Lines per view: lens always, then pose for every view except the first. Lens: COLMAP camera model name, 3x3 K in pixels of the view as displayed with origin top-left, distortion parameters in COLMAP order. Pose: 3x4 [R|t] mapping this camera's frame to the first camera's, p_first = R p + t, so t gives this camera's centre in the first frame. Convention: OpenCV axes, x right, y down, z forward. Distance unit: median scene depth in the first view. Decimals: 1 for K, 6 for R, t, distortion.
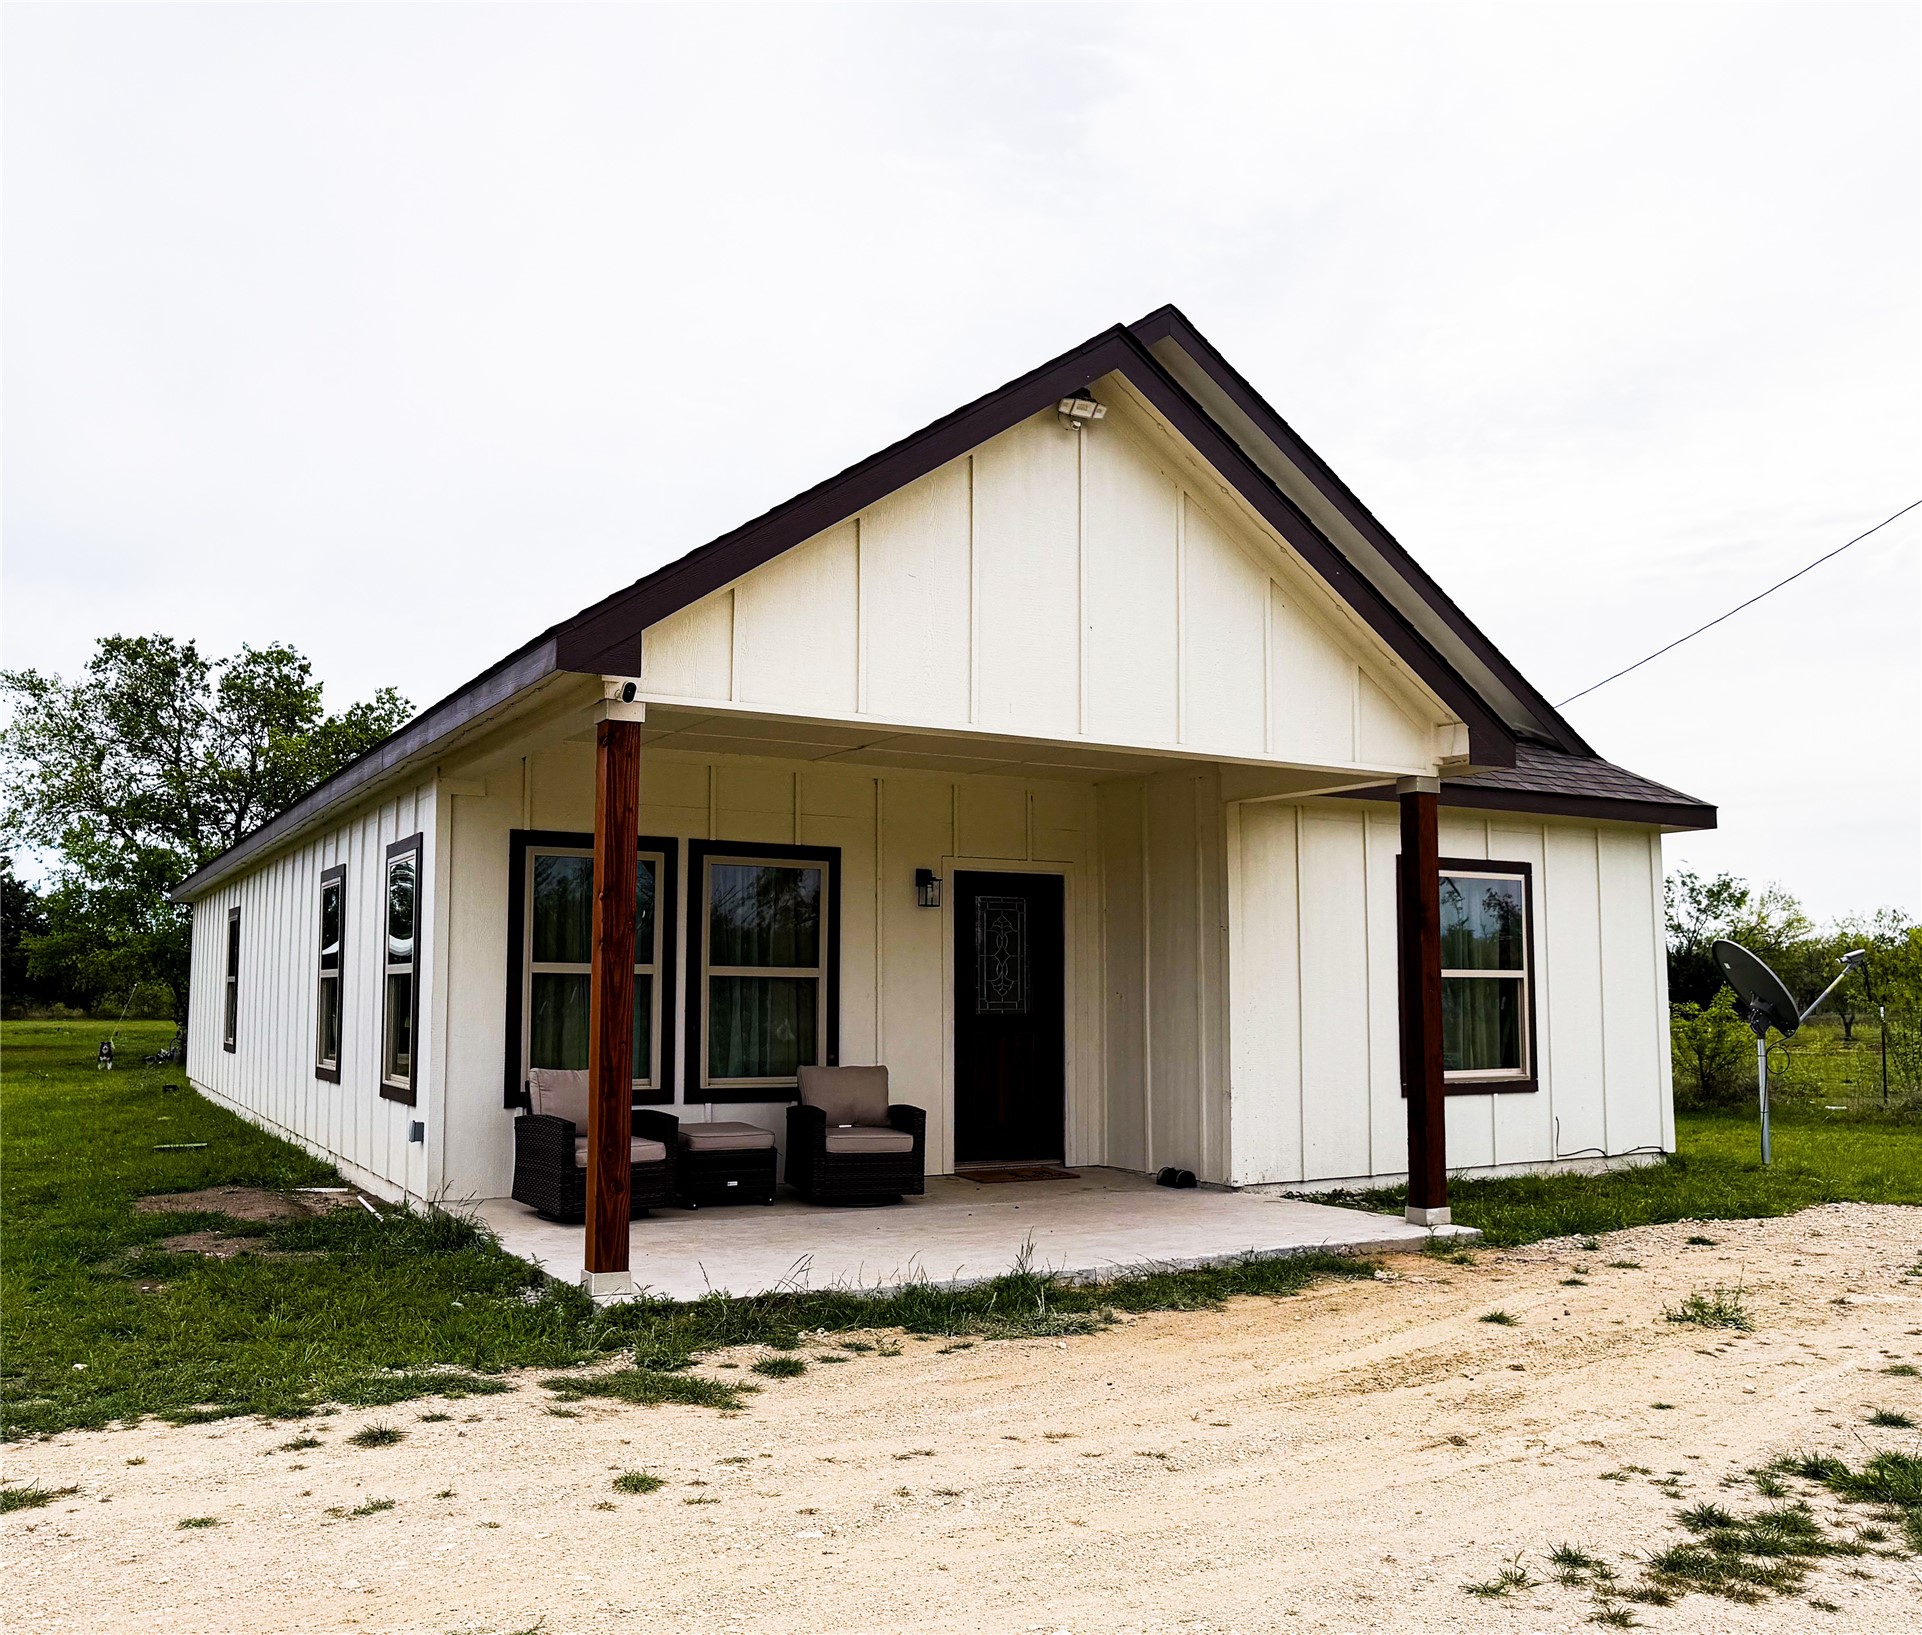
lens RADIAL K [[1791.4, 0, 991.8], [0, 1791.4, 826.4], [0, 0, 1]] dist [0.027242, -0.108465]
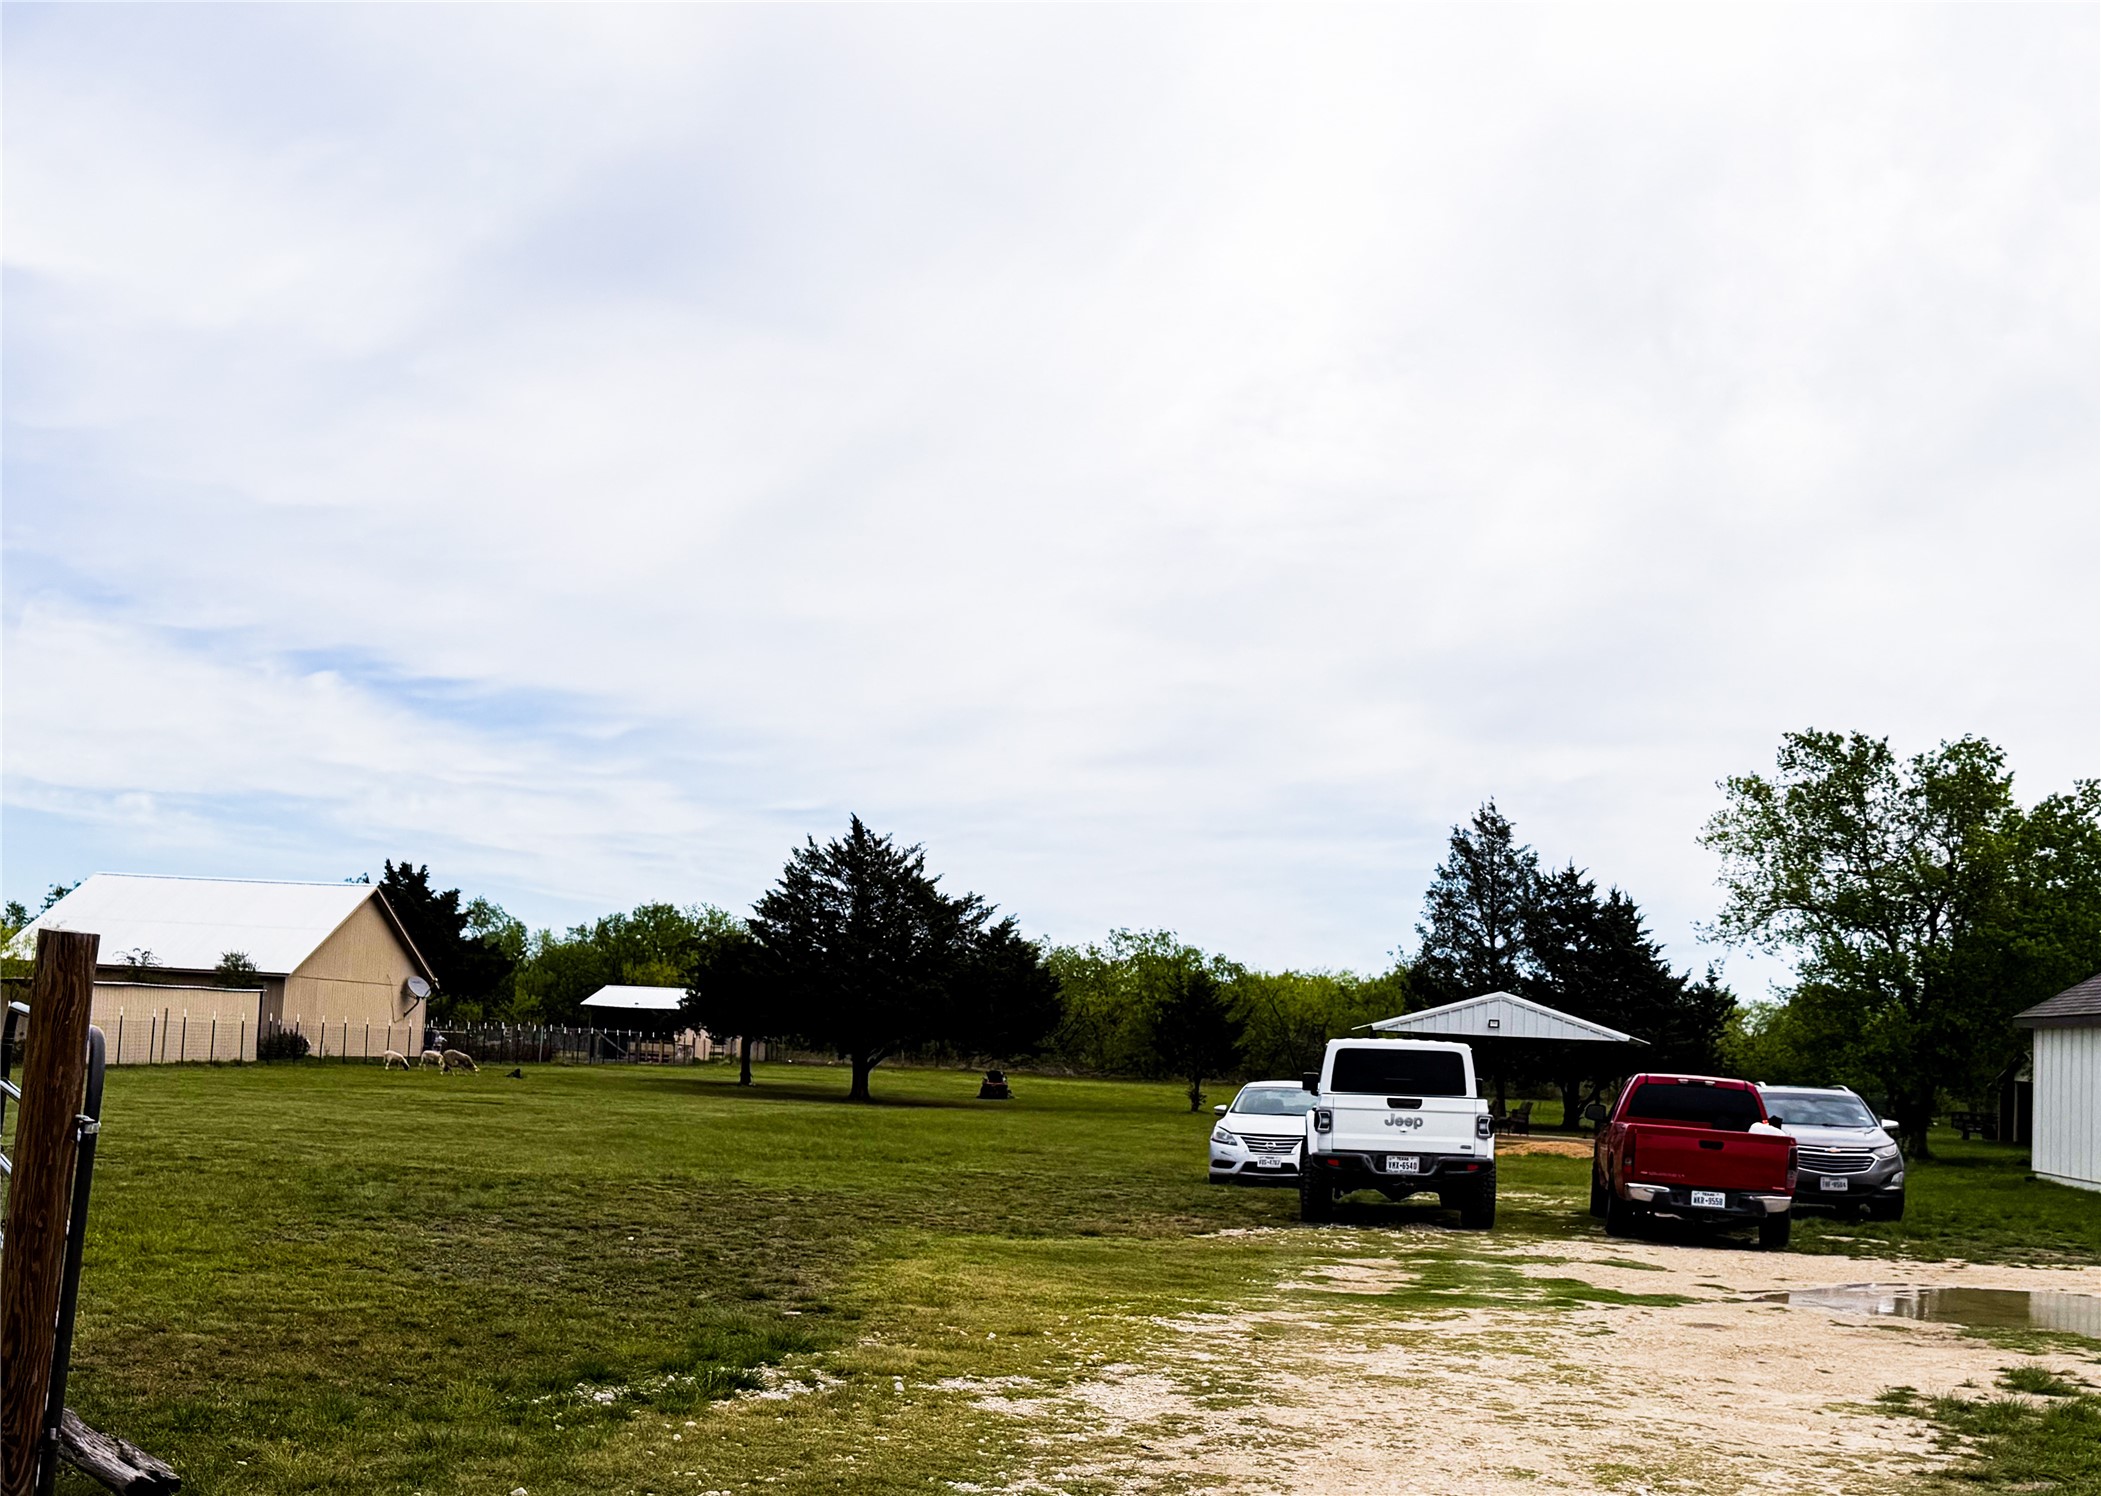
lens RADIAL K [[2739.6, 0, 1050.5], [0, 2739.6, 748.0], [0, 0, 1]] dist [-0.070467, 0.022958]
pose [[0.822422, -0.023809, -0.568380, 0.134179], [0.008641, 0.999531, -0.029366, -0.229170], [0.568812, 0.019240, 0.822242, -2.071677]]
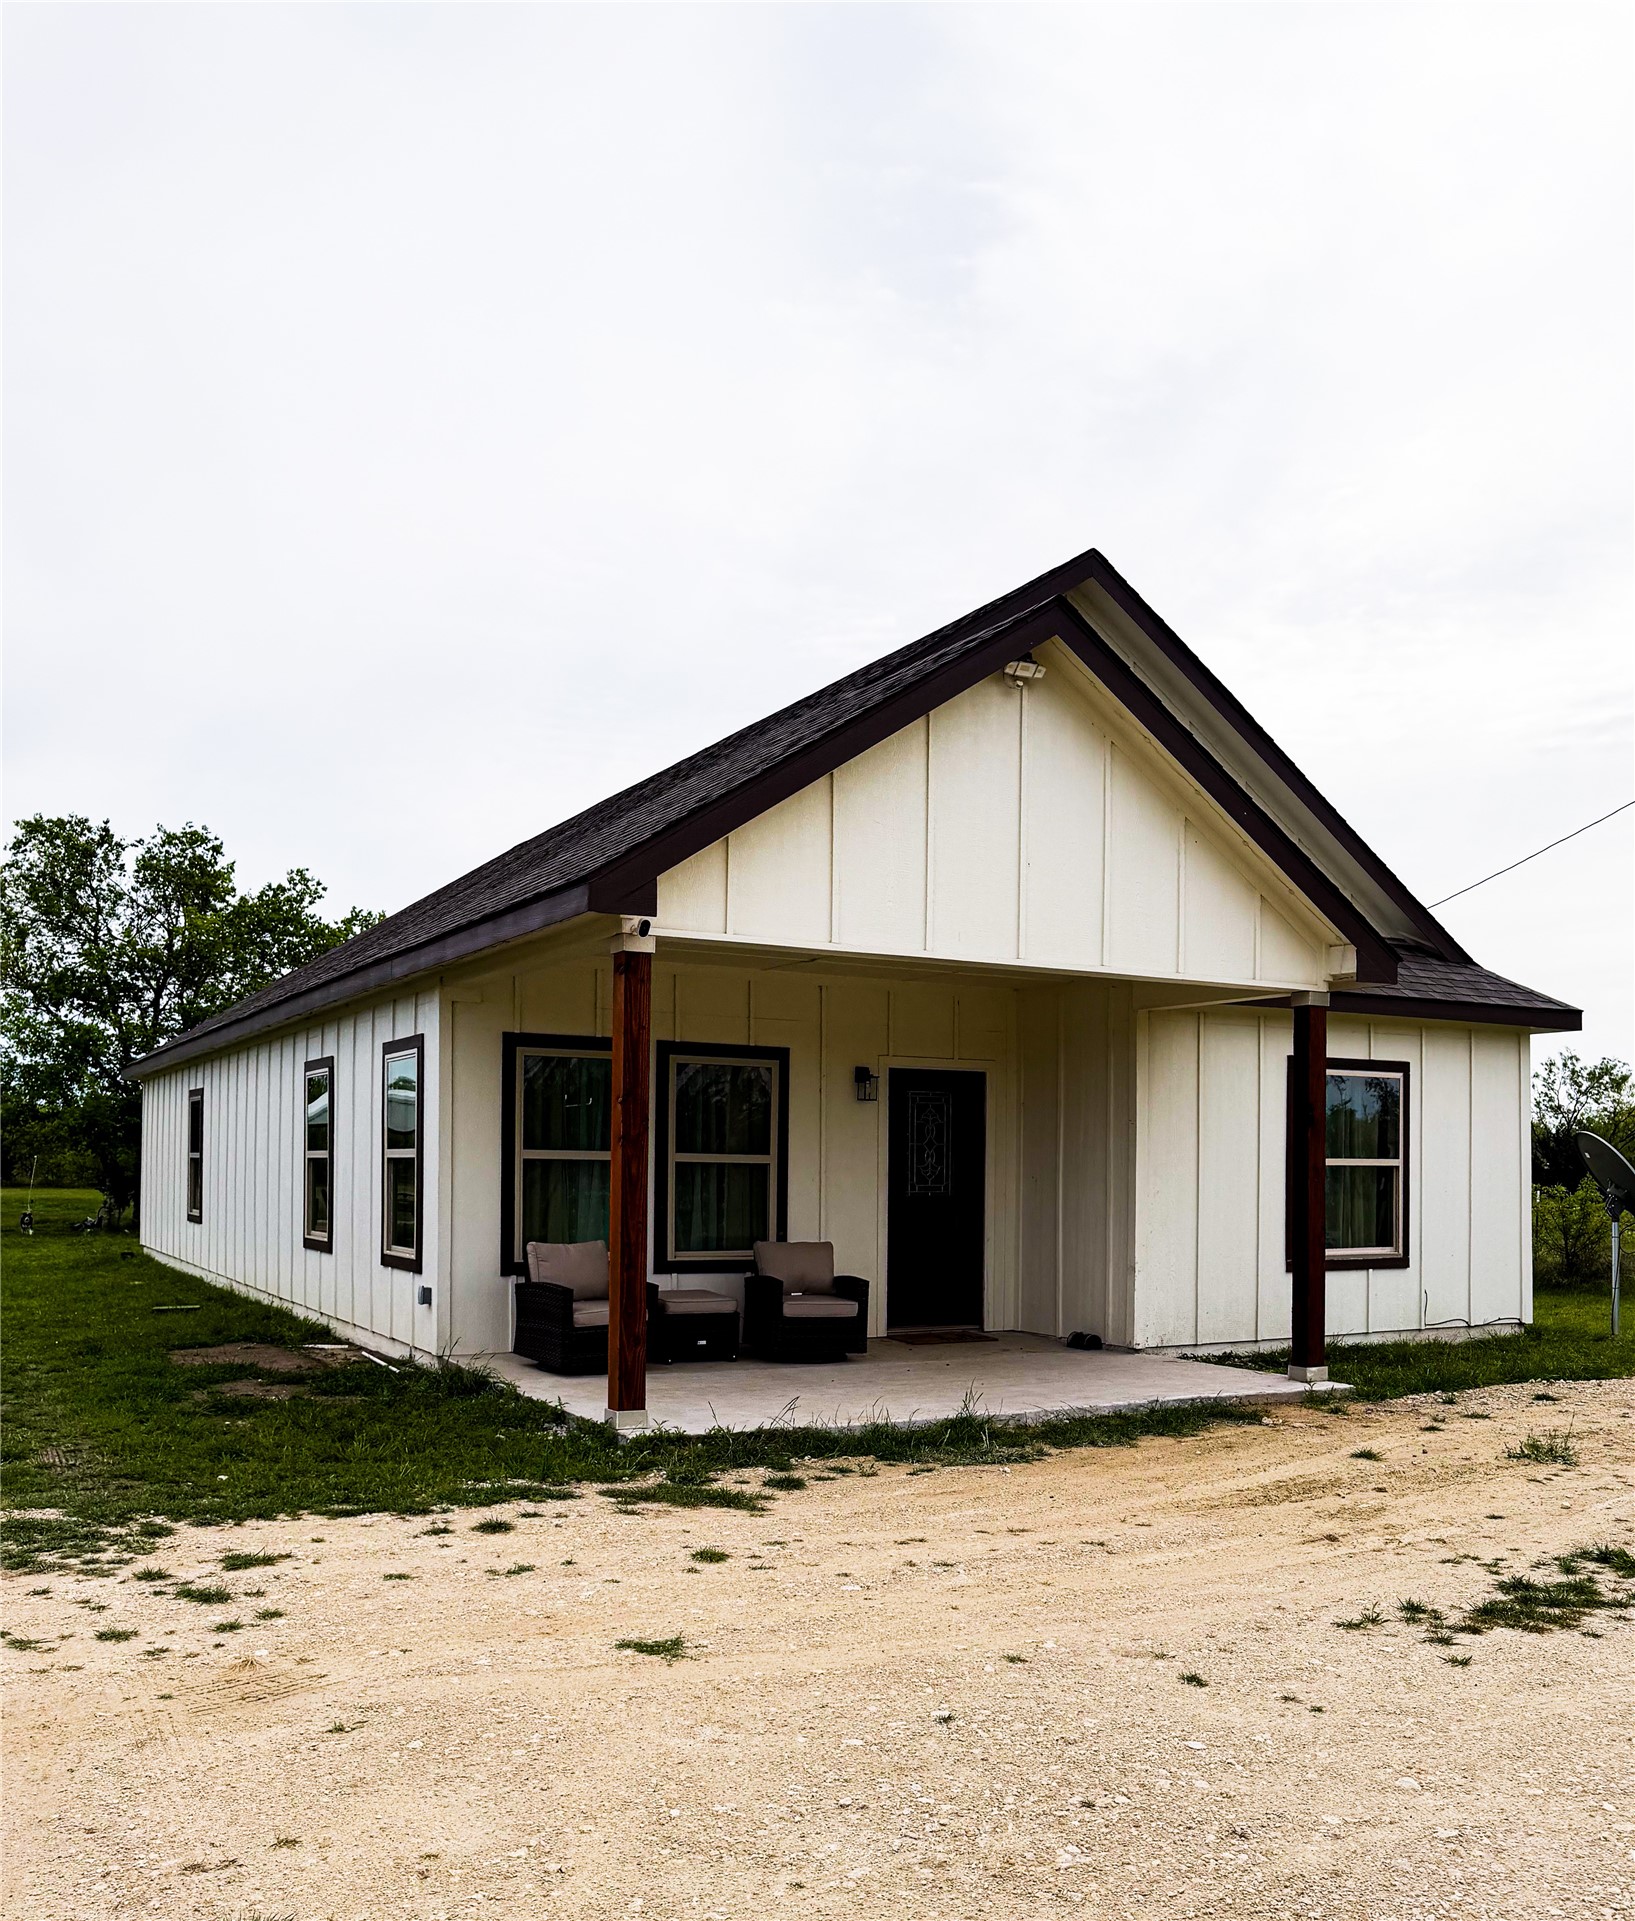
lens RADIAL K [[1790.5, 0, 845.4], [0, 1790.5, 1161.7], [0, 0, 1]] dist [0.027242, -0.108465]
pose [[0.999864, 0.006296, -0.015220, -0.032343], [-0.004898, 0.995913, 0.090180, -0.018433], [0.015725, -0.090093, 0.995809, -0.120663]]
